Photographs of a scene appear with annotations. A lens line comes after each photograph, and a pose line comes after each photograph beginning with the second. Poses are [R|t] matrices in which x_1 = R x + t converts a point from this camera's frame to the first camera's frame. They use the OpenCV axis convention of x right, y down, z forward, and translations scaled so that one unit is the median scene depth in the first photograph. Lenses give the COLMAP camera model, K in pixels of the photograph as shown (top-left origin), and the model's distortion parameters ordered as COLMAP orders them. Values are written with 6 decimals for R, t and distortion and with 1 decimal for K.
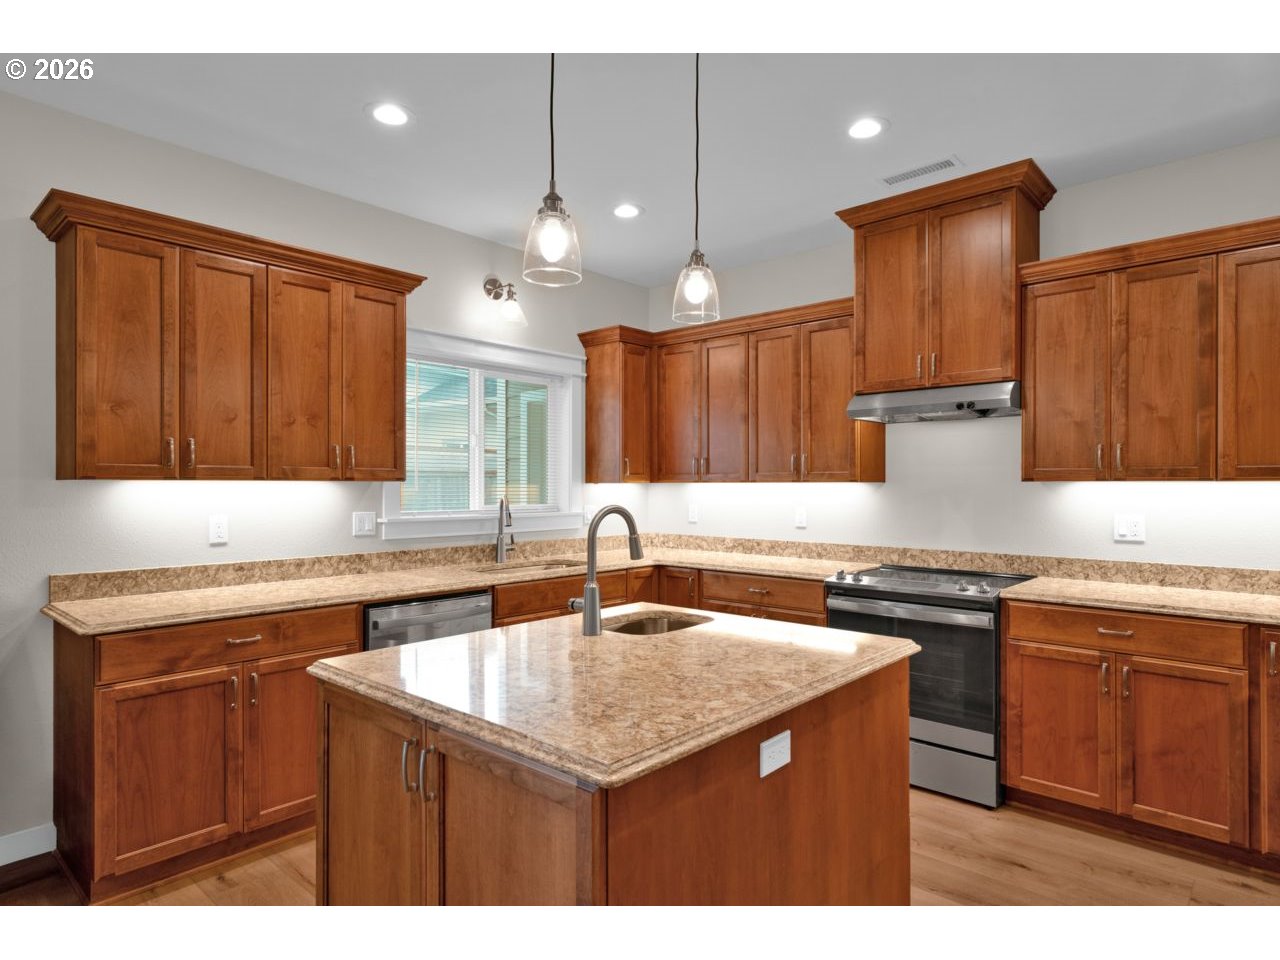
lens RADIAL K [[713.9, 0, 637.3], [0, 713.9, 482.3], [0, 0, 1]] dist [0.005983, 0.000918]
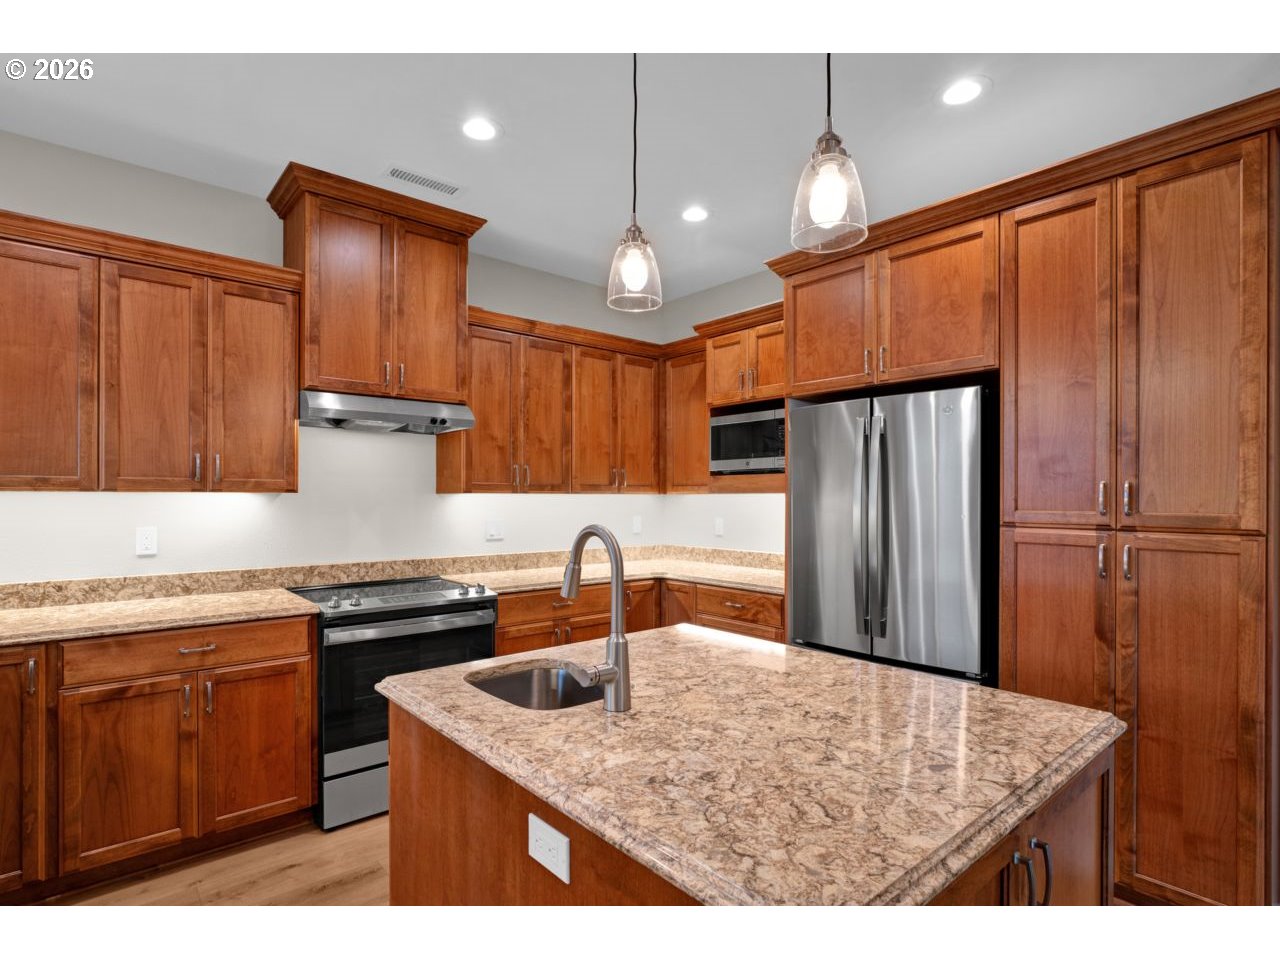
lens RADIAL K [[646.5, 0, 636.0], [0, 646.5, 493.2], [0, 0, 1]] dist [-0.003694, -0.000762]
pose [[0.139589, 0.005914, 0.990192, -0.405345], [-0.006616, 0.999965, -0.005040, 0.001884], [-0.990187, -0.005848, 0.139623, 0.520379]]
